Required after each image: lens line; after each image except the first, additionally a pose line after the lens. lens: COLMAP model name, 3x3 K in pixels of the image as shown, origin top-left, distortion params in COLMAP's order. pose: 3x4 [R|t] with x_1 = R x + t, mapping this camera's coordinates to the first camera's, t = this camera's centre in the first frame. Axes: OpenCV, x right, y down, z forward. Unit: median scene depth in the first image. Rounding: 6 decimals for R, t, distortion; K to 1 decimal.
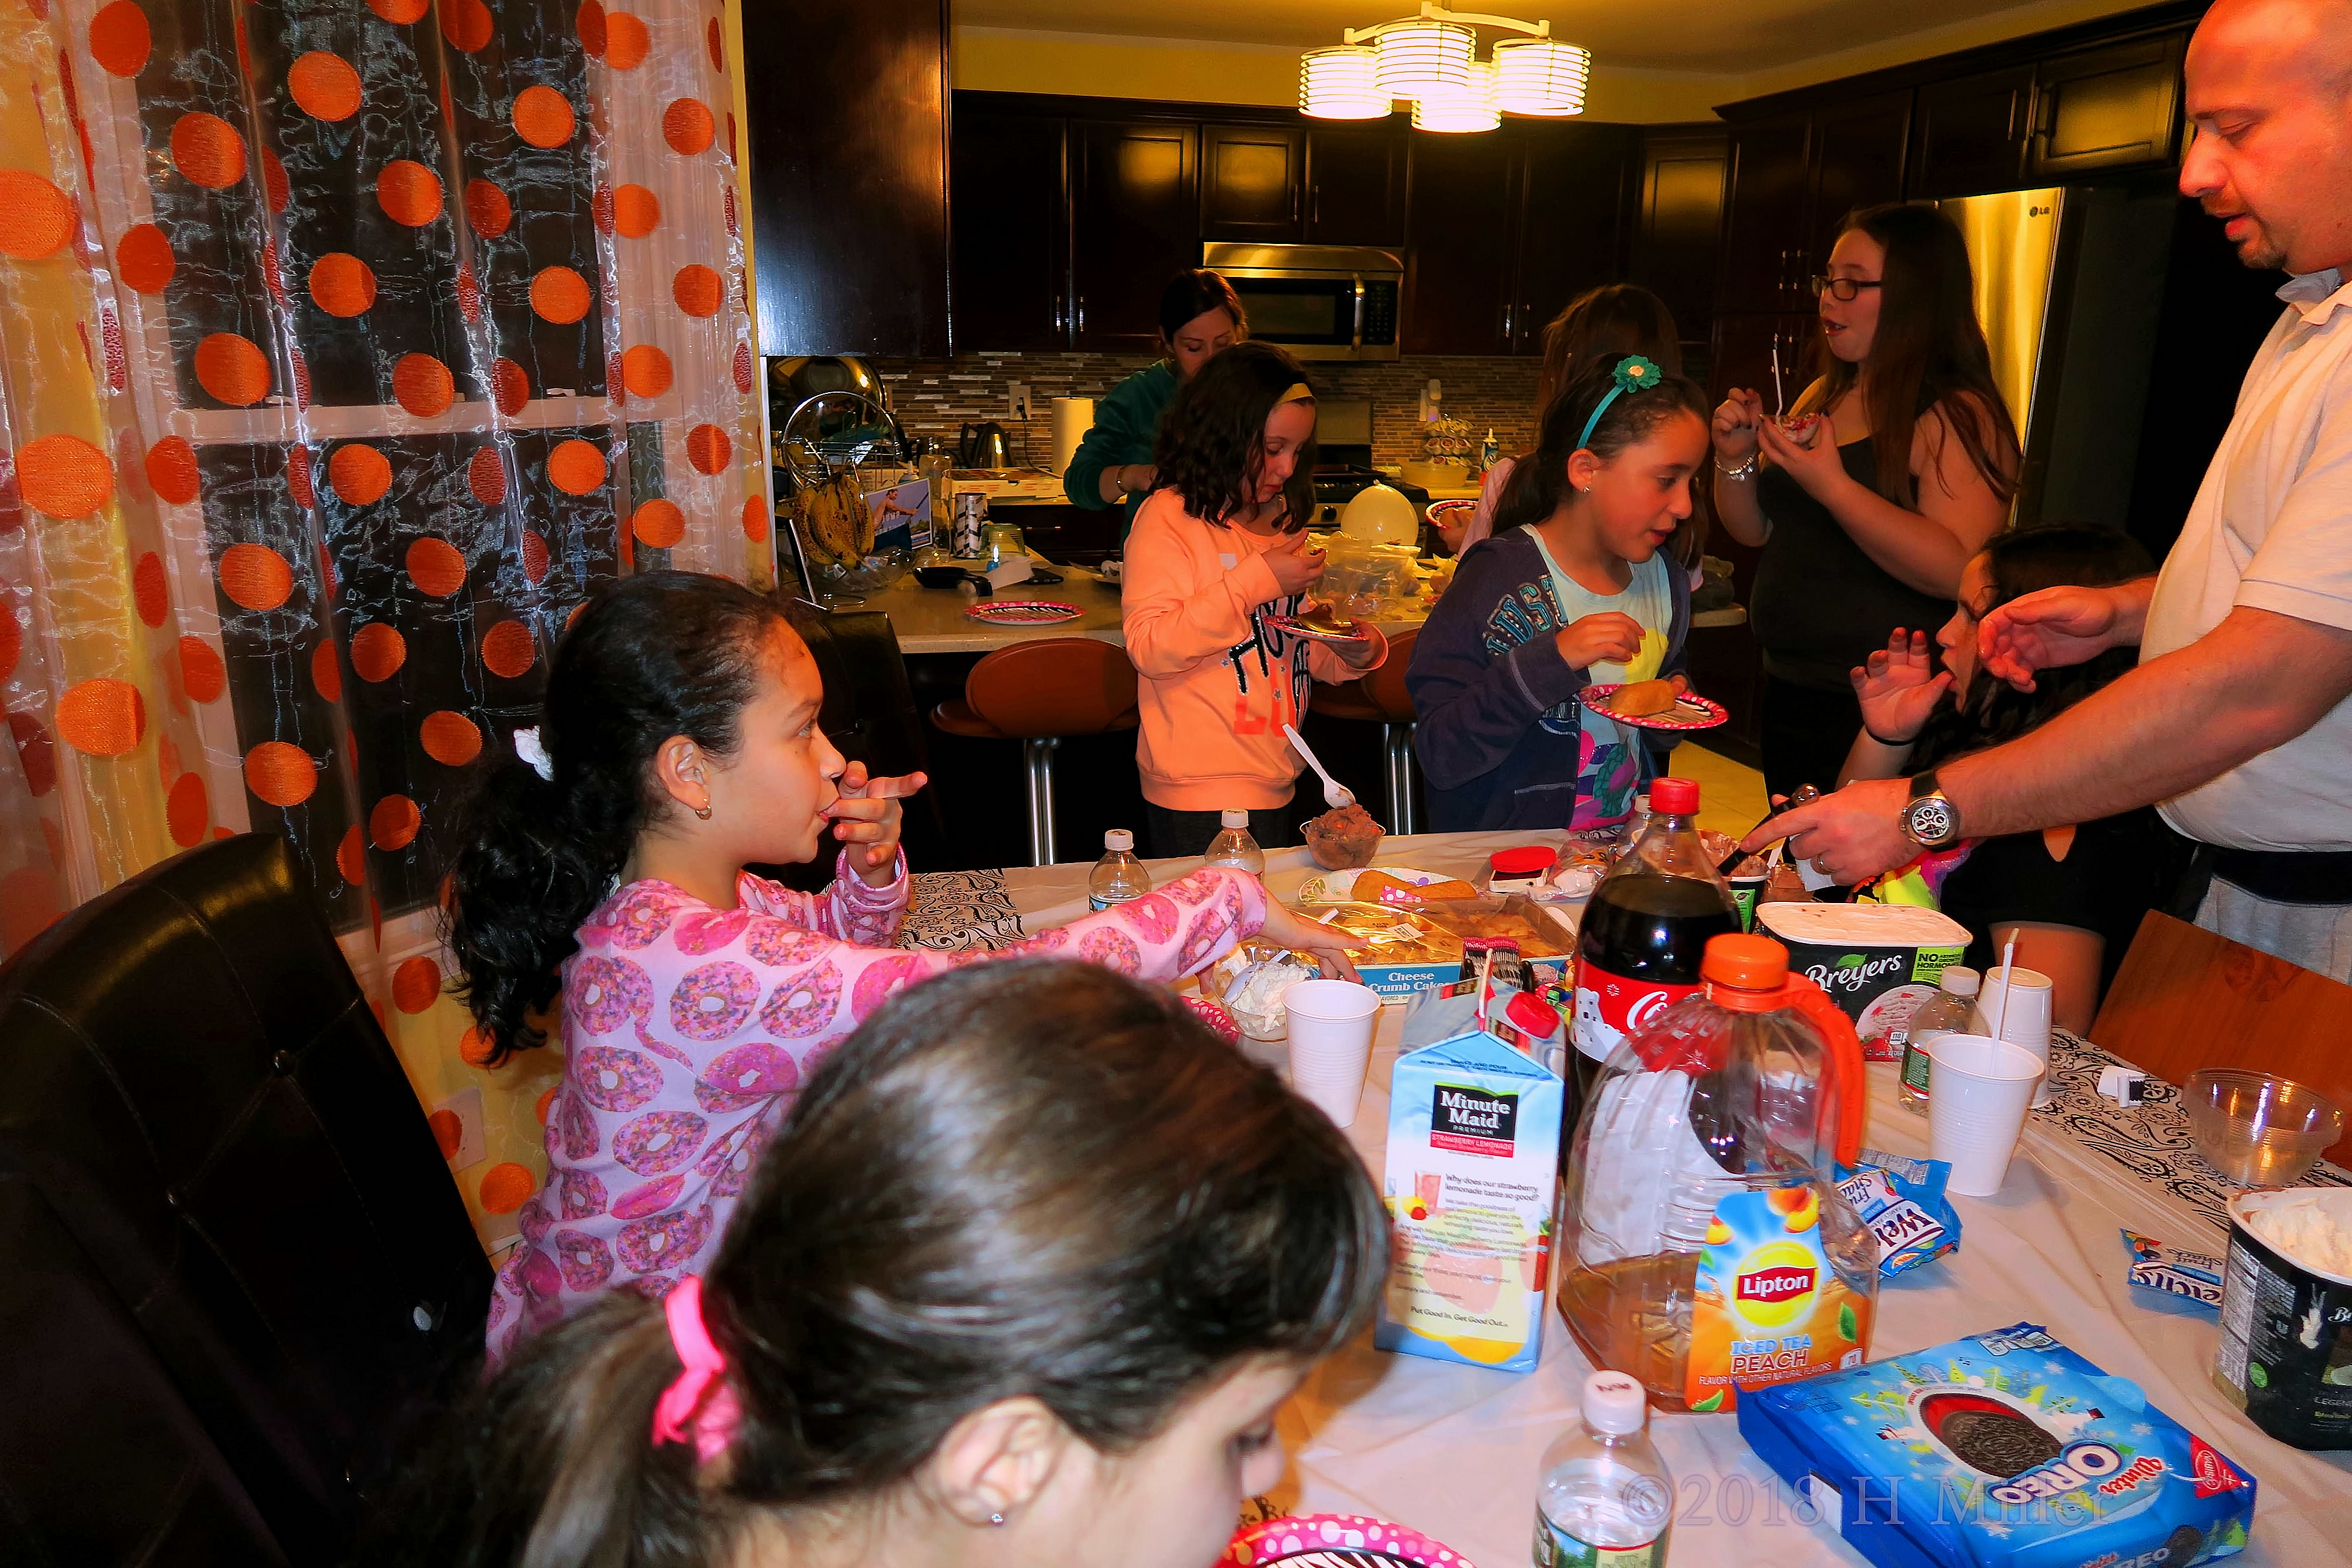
lens RADIAL K [[1612.9, 0, 1169.0], [0, 1612.9, 787.7], [0, 0, 1]] dist [-0.026013, 0.010526]
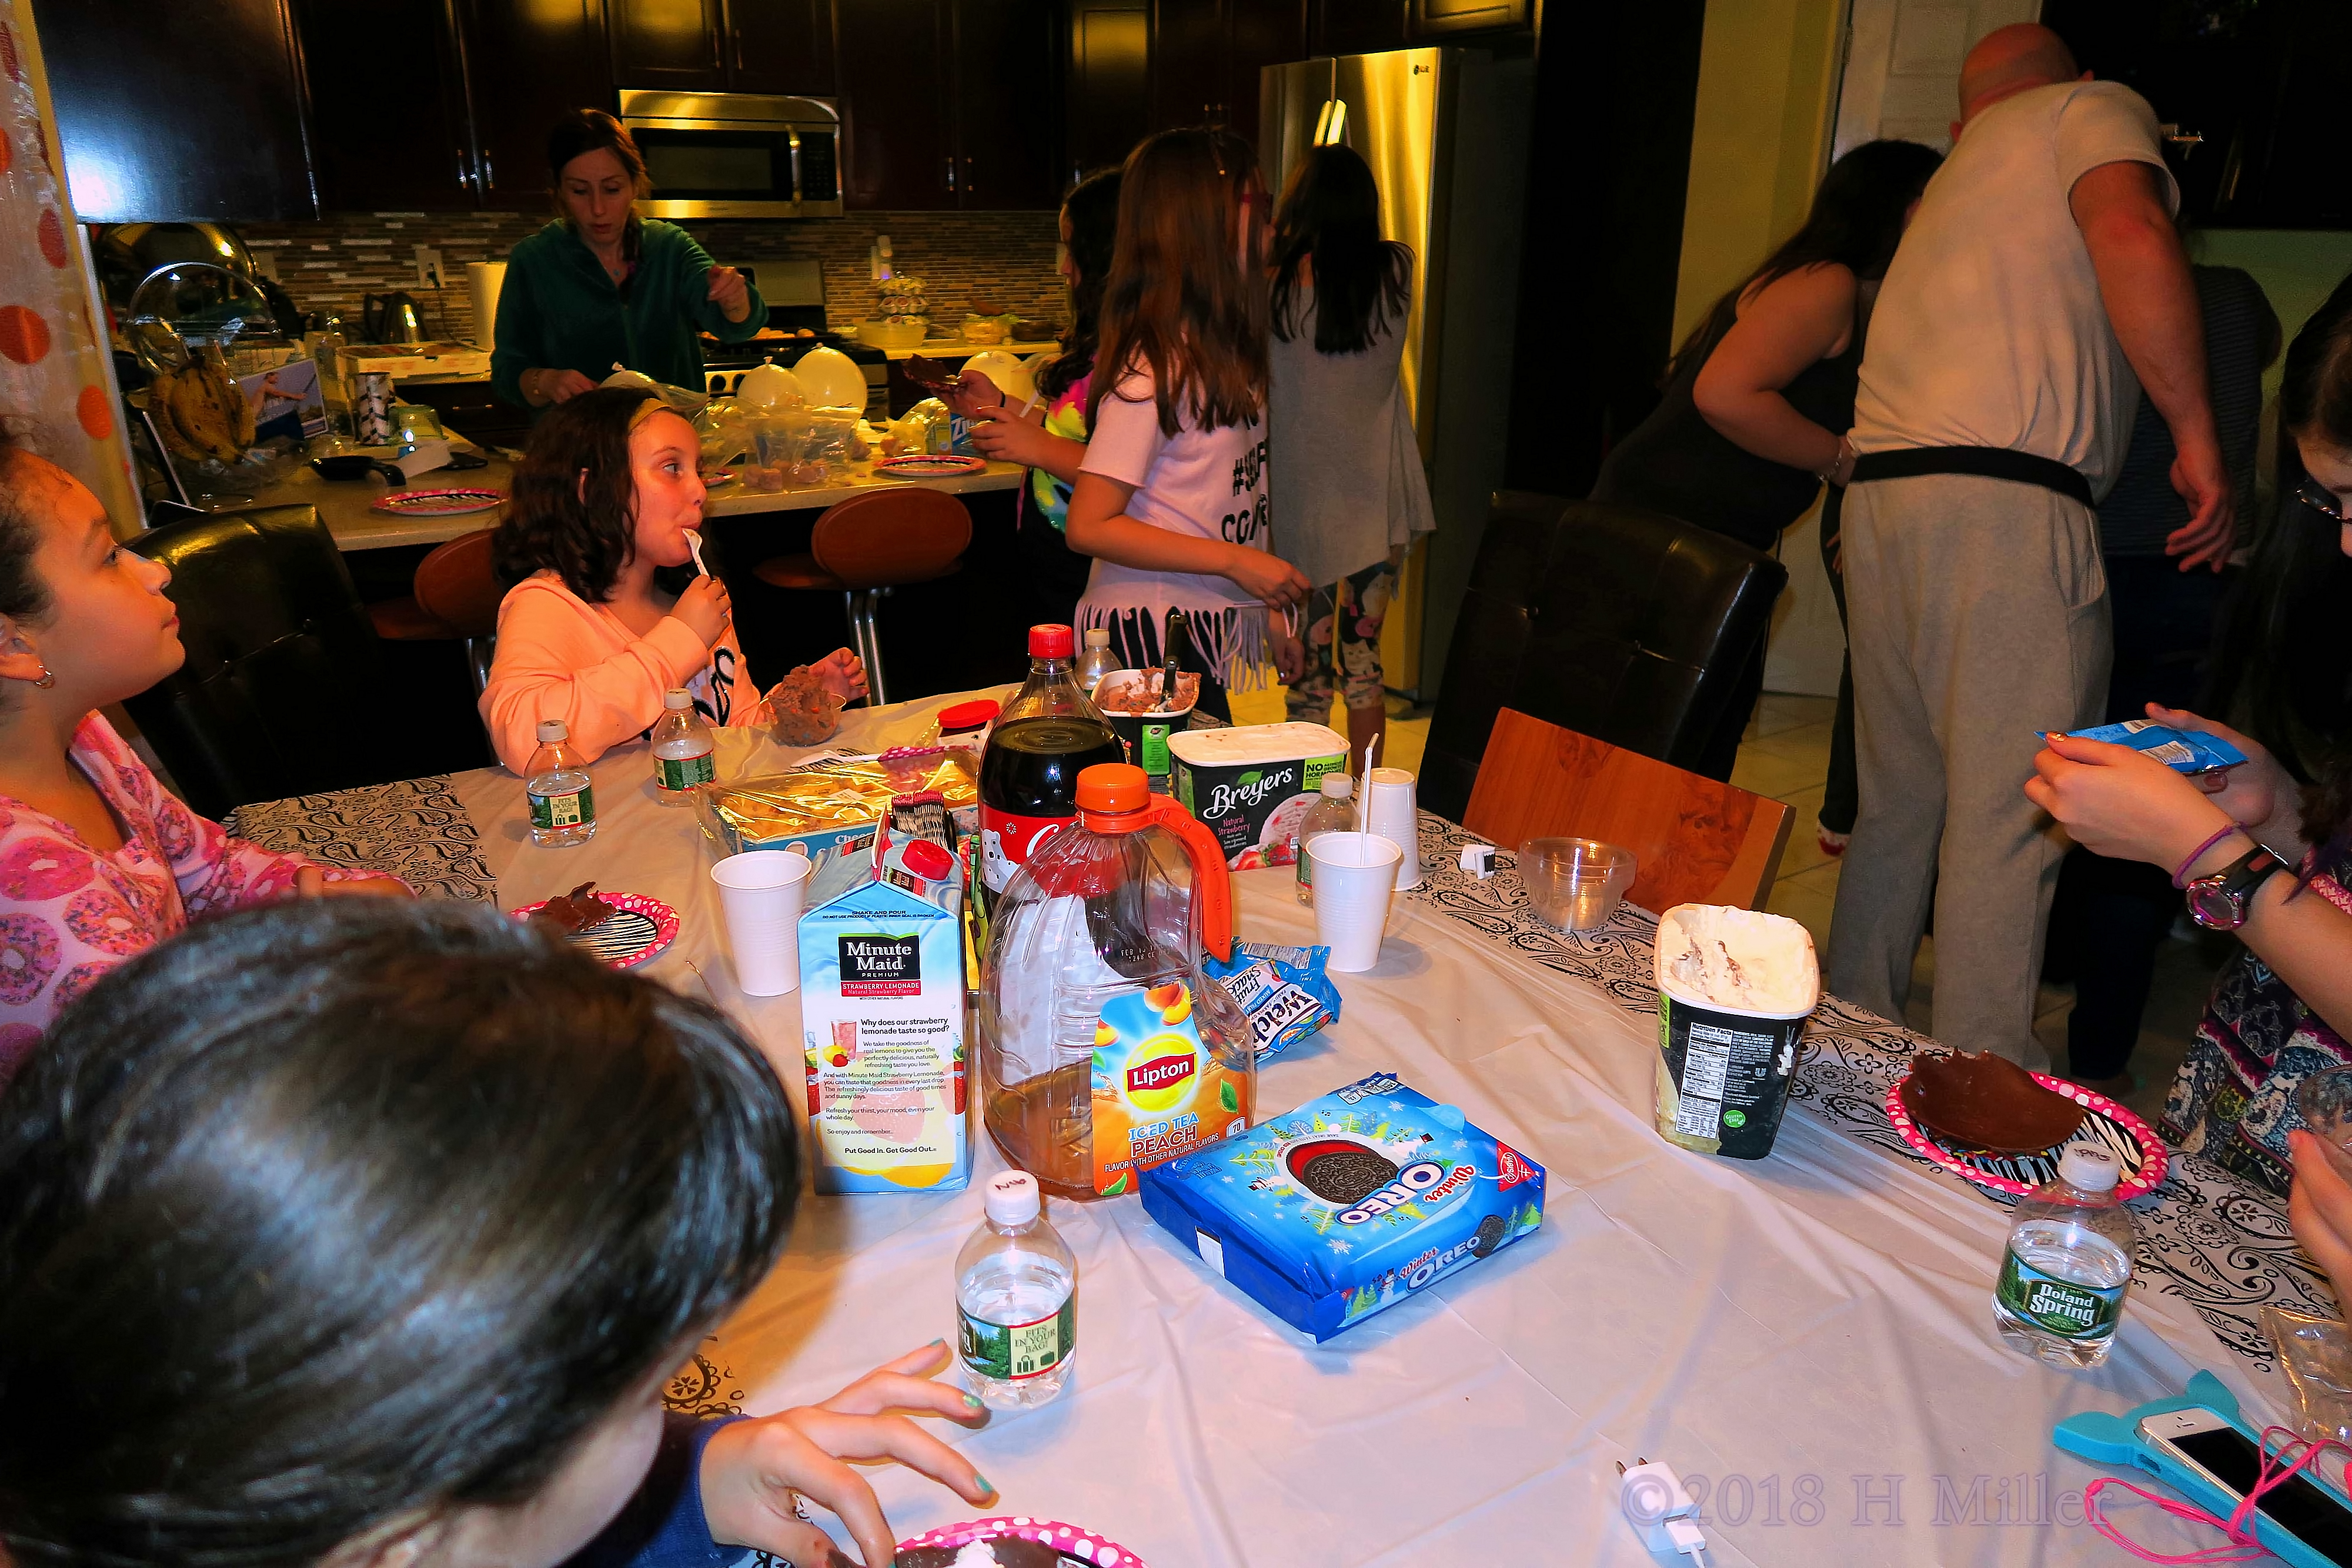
lens RADIAL K [[1612.9, 0, 1169.0], [0, 1612.9, 787.7], [0, 0, 1]] dist [-0.026013, 0.010526]
pose [[0.951782, -0.108552, 0.286927, 0.041042], [0.084261, 0.991835, 0.095730, 0.003156], [-0.294976, -0.066937, 0.953157, -0.027004]]
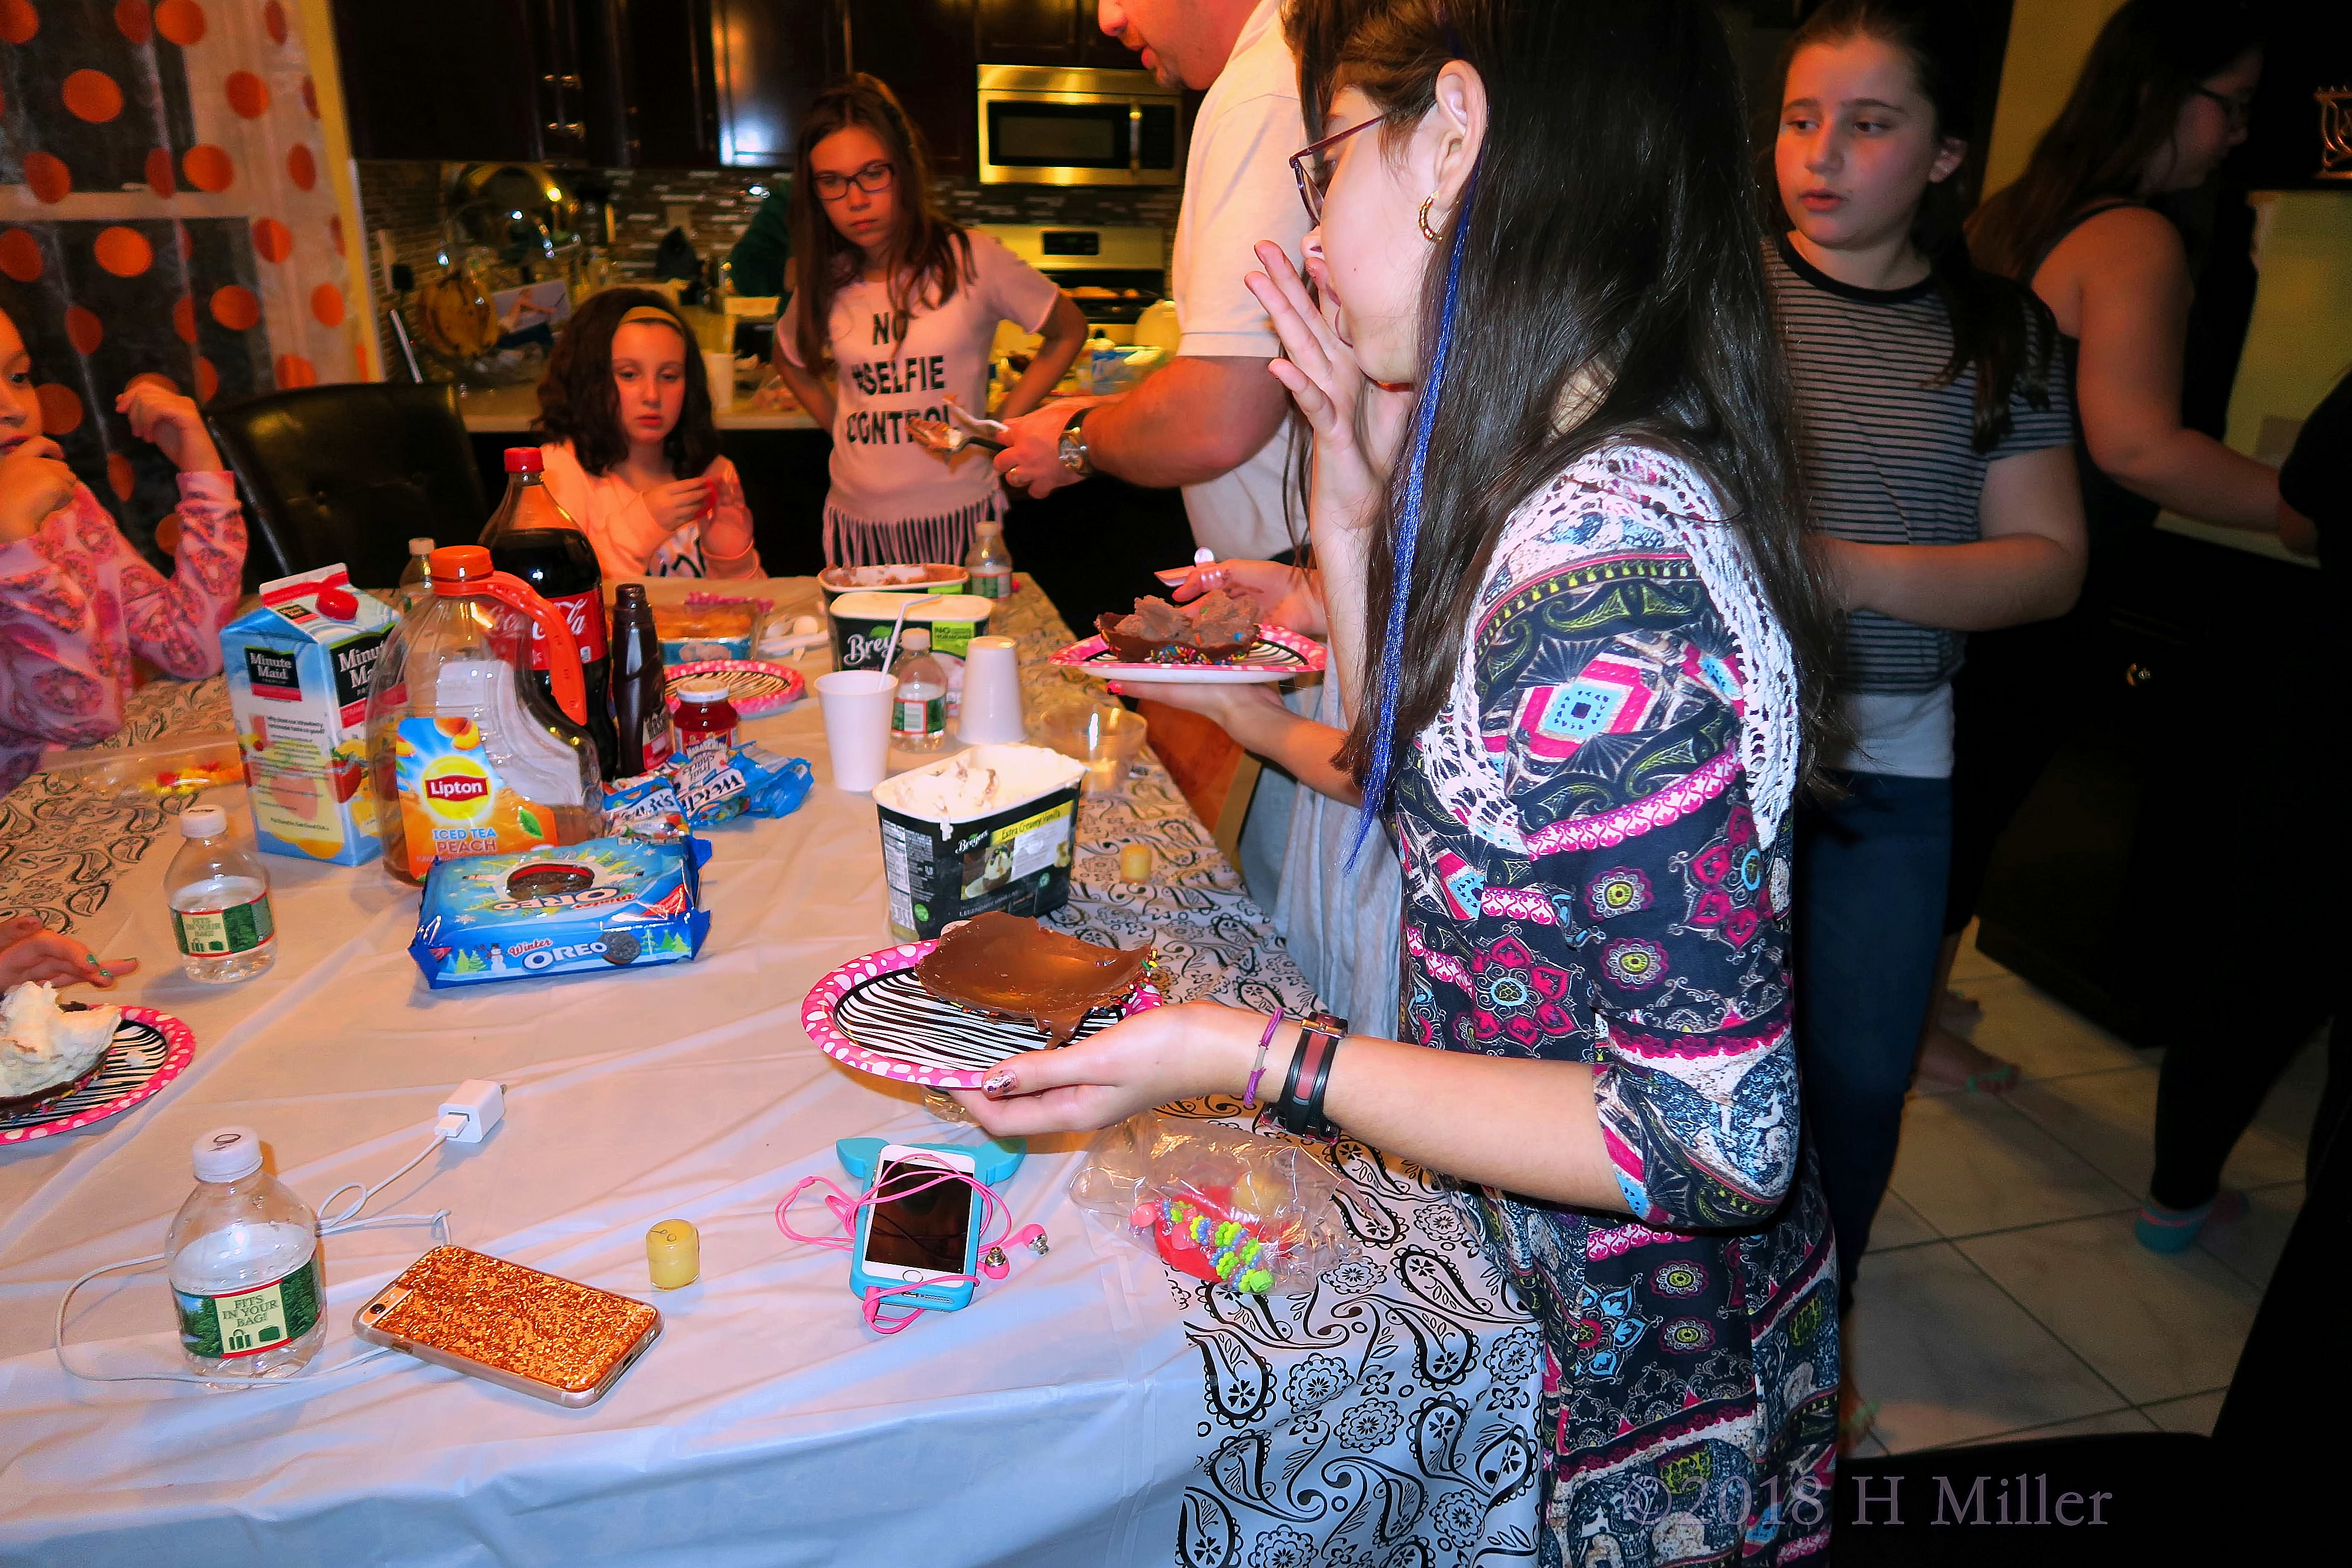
lens RADIAL K [[1618.8, 0, 1157.4], [0, 1618.8, 794.0], [0, 0, 1]] dist [-0.019520, 0.001492]
pose [[0.999236, 0.020786, -0.033089, 0.509881], [-0.017709, 0.995720, 0.090712, 0.086002], [0.034833, -0.090057, 0.995327, -0.189917]]
